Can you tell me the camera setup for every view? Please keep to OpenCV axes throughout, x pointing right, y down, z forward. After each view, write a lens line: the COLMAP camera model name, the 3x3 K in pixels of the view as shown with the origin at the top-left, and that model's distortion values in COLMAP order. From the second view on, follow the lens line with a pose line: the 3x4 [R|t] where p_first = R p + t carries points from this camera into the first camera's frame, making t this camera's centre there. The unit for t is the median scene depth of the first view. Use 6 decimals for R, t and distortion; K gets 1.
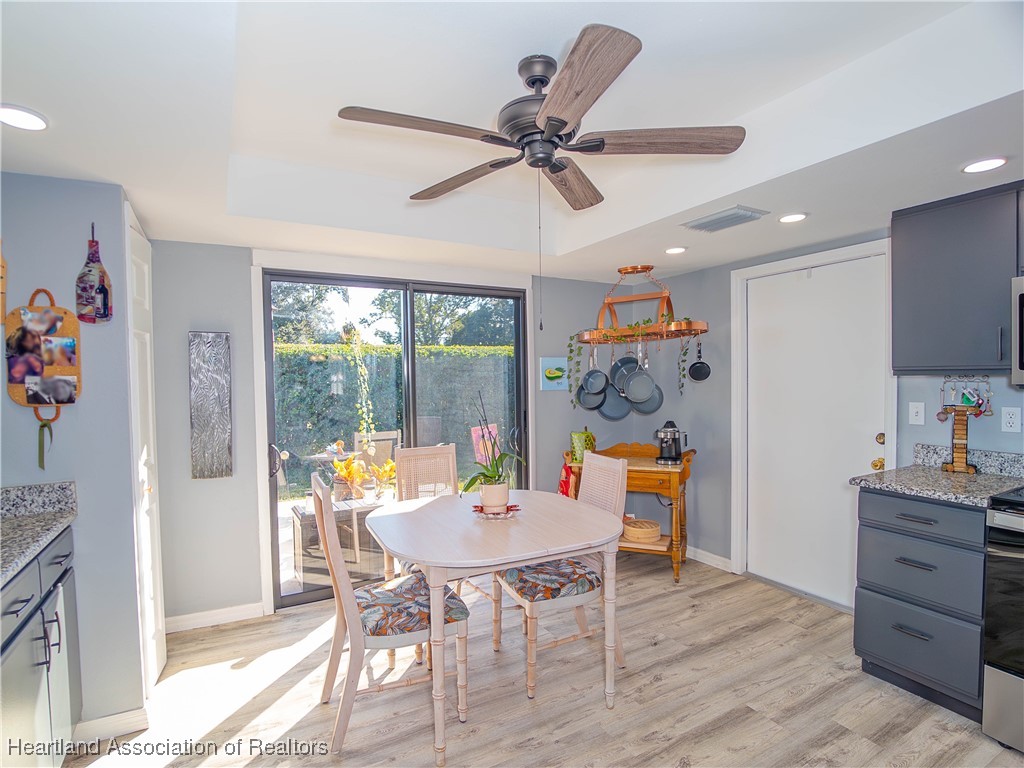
lens RADIAL K [[526.7, 0, 506.6], [0, 526.7, 388.7], [0, 0, 1]] dist [-0.001658, -0.000719]
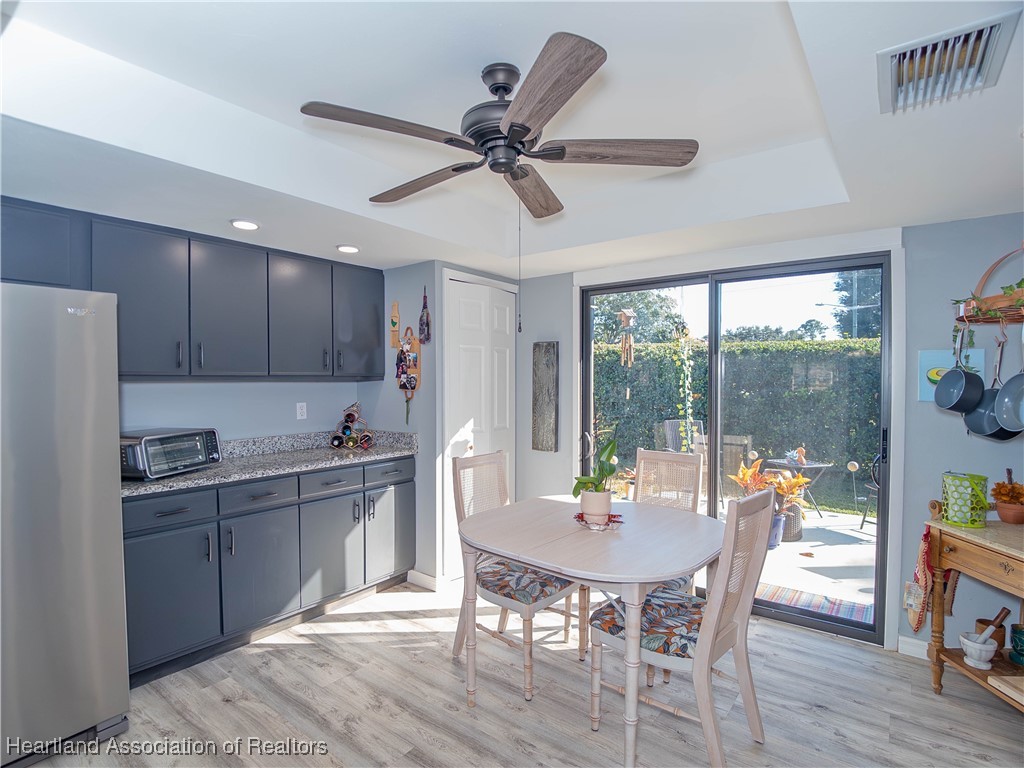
lens RADIAL K [[526.7, 0, 506.6], [0, 526.7, 388.7], [0, 0, 1]] dist [-0.001658, -0.000719]
pose [[0.389644, 0.033447, -0.920358, 0.952274], [-0.030240, 0.999266, 0.023512, -0.026008], [0.920469, 0.018671, 0.390369, 0.582504]]
